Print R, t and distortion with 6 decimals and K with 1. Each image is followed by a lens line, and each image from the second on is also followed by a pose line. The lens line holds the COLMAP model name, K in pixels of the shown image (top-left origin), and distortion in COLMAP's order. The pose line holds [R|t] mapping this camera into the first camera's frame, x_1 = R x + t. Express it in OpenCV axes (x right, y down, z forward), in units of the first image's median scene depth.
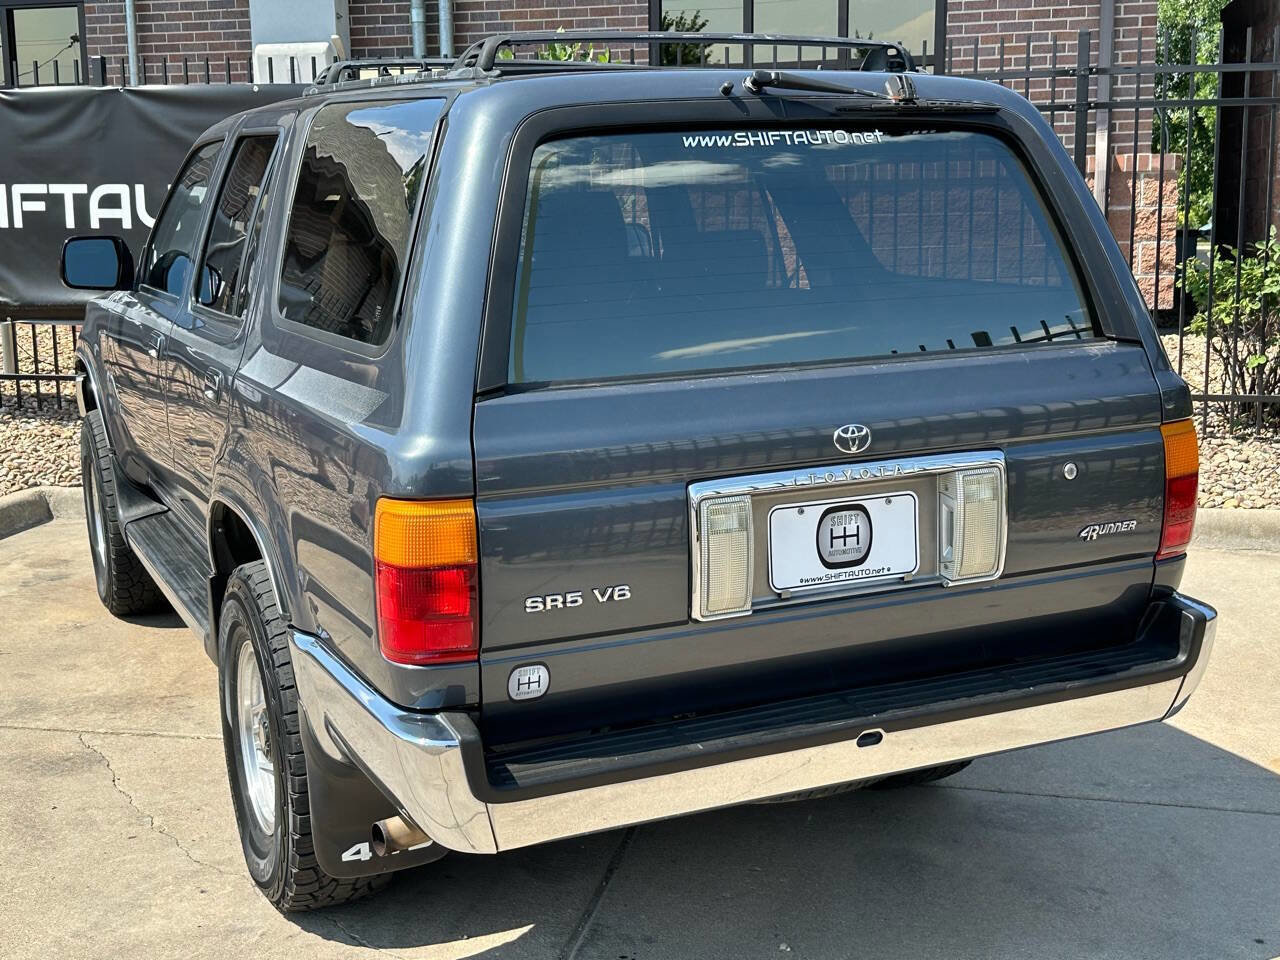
lens RADIAL K [[1645.7, 0, 636.6], [0, 1645.7, 473.0], [0, 0, 1]] dist [0.090443, 0.000000]
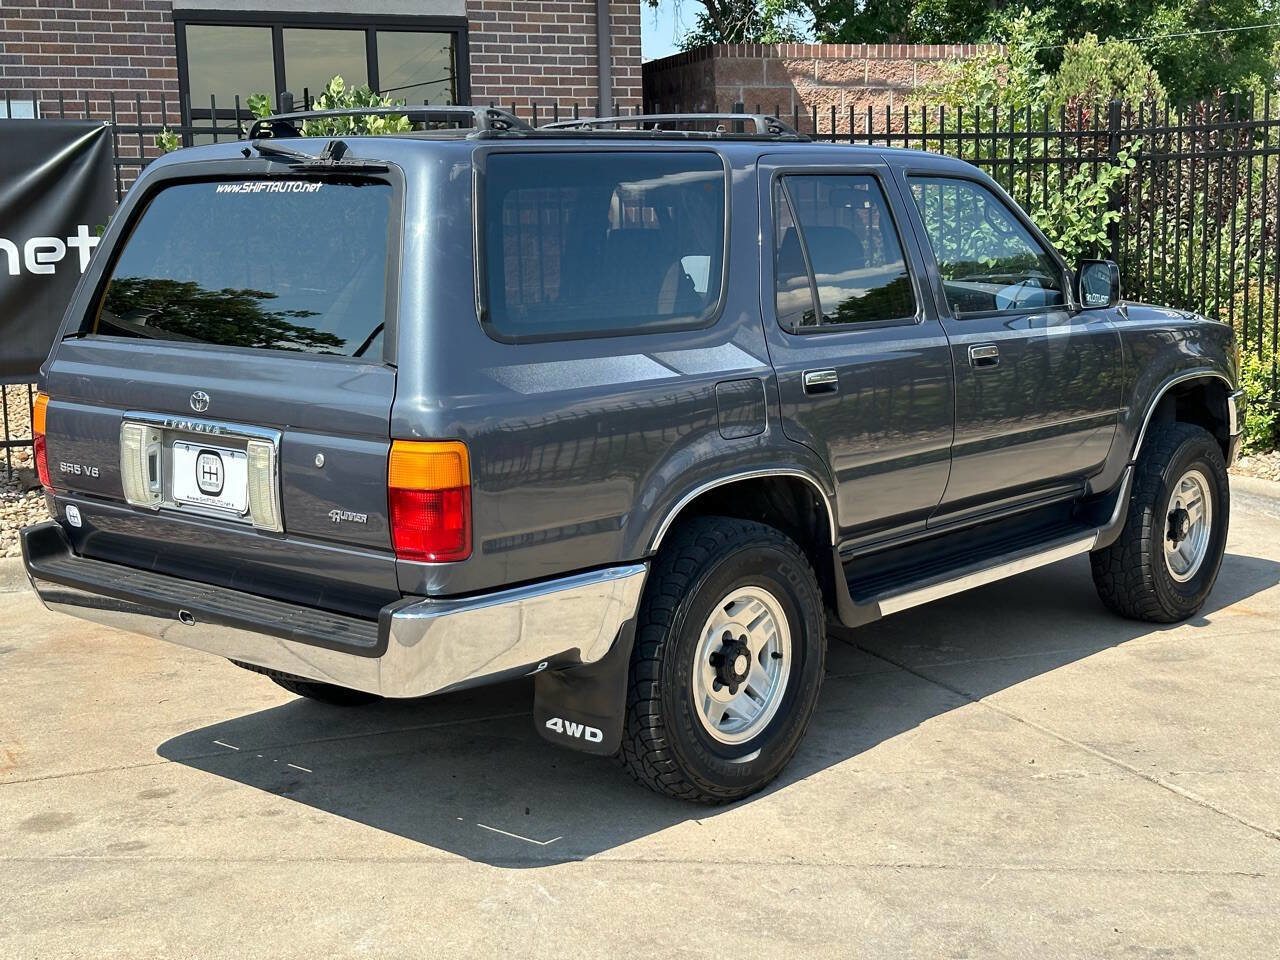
lens RADIAL K [[1798.3, 0, 644.4], [0, 1798.3, 489.3], [0, 0, 1]] dist [0.113307, 0.000000]
pose [[0.825967, -0.081285, 0.557826, -0.617363], [0.103111, 0.994640, -0.007738, 0.019394], [-0.554207, 0.063909, 0.829922, -0.036374]]
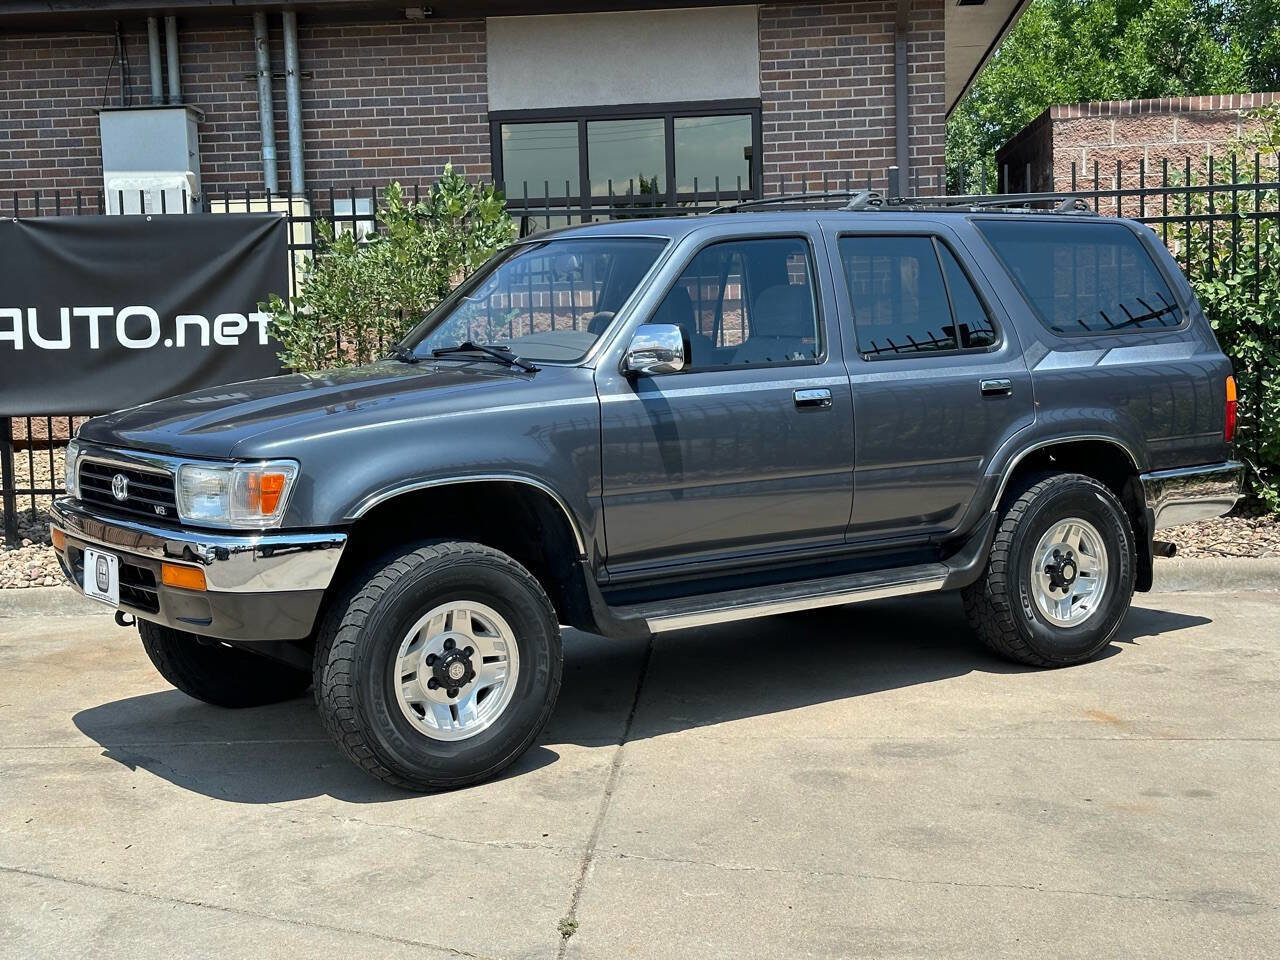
lens RADIAL K [[1798.3, 0, 643.5], [0, 1798.3, 471.7], [0, 0, 1]] dist [0.113307, 0.000000]
pose [[0.989779, -0.024924, 0.140417, -0.103896], [0.038436, 0.994796, -0.094355, 0.071323], [-0.137335, 0.098788, 0.985586, -0.243591]]
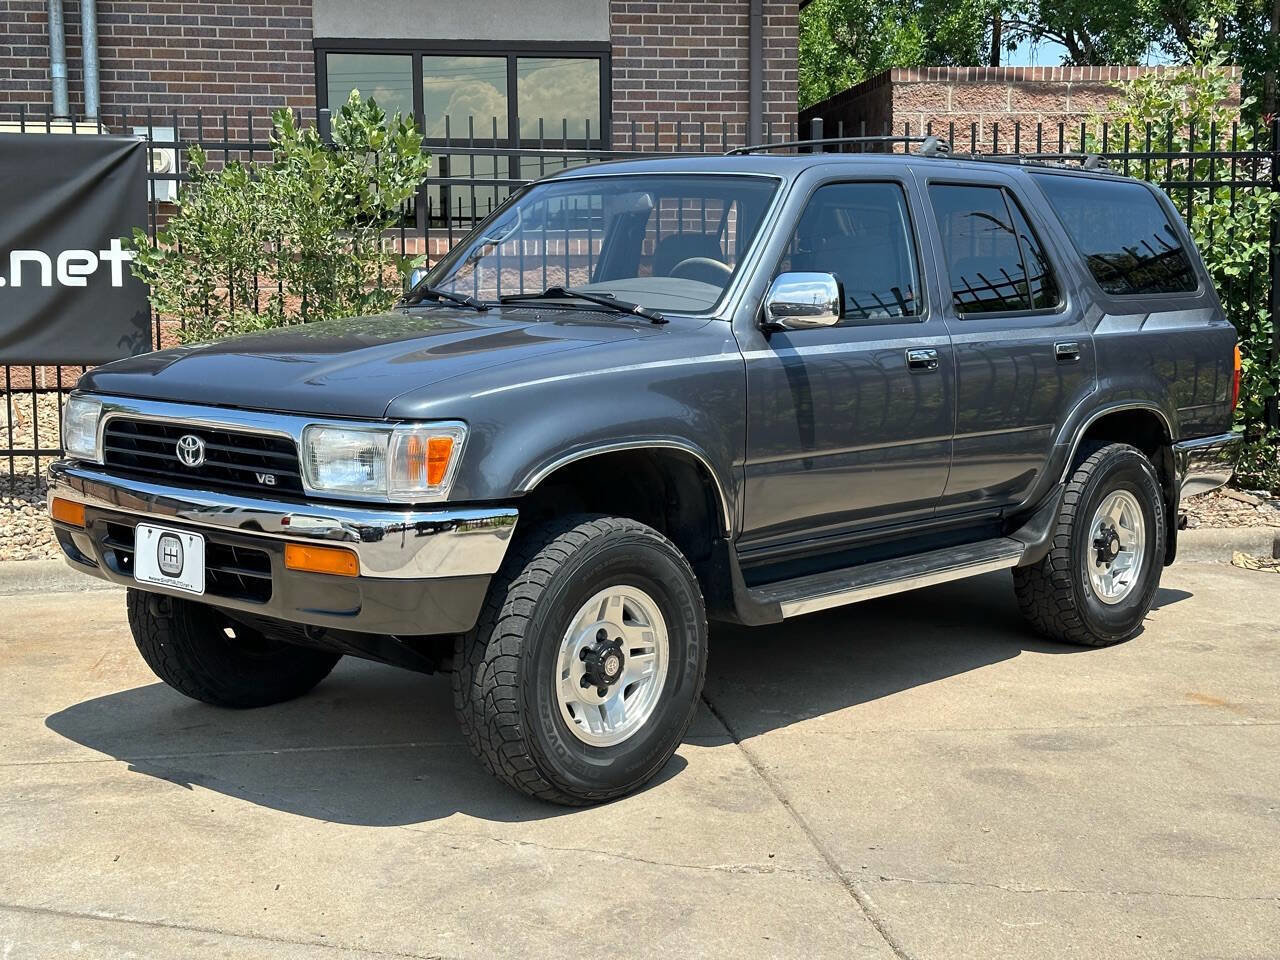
lens RADIAL K [[1798.3, 0, 640.0], [0, 1798.3, 472.5], [0, 0, 1]] dist [0.113307, 0.000000]
pose [[0.936726, -0.022661, 0.349329, -0.311880], [0.048316, 0.996721, -0.064902, 0.051263], [-0.346712, 0.077674, 0.934750, -0.088202]]
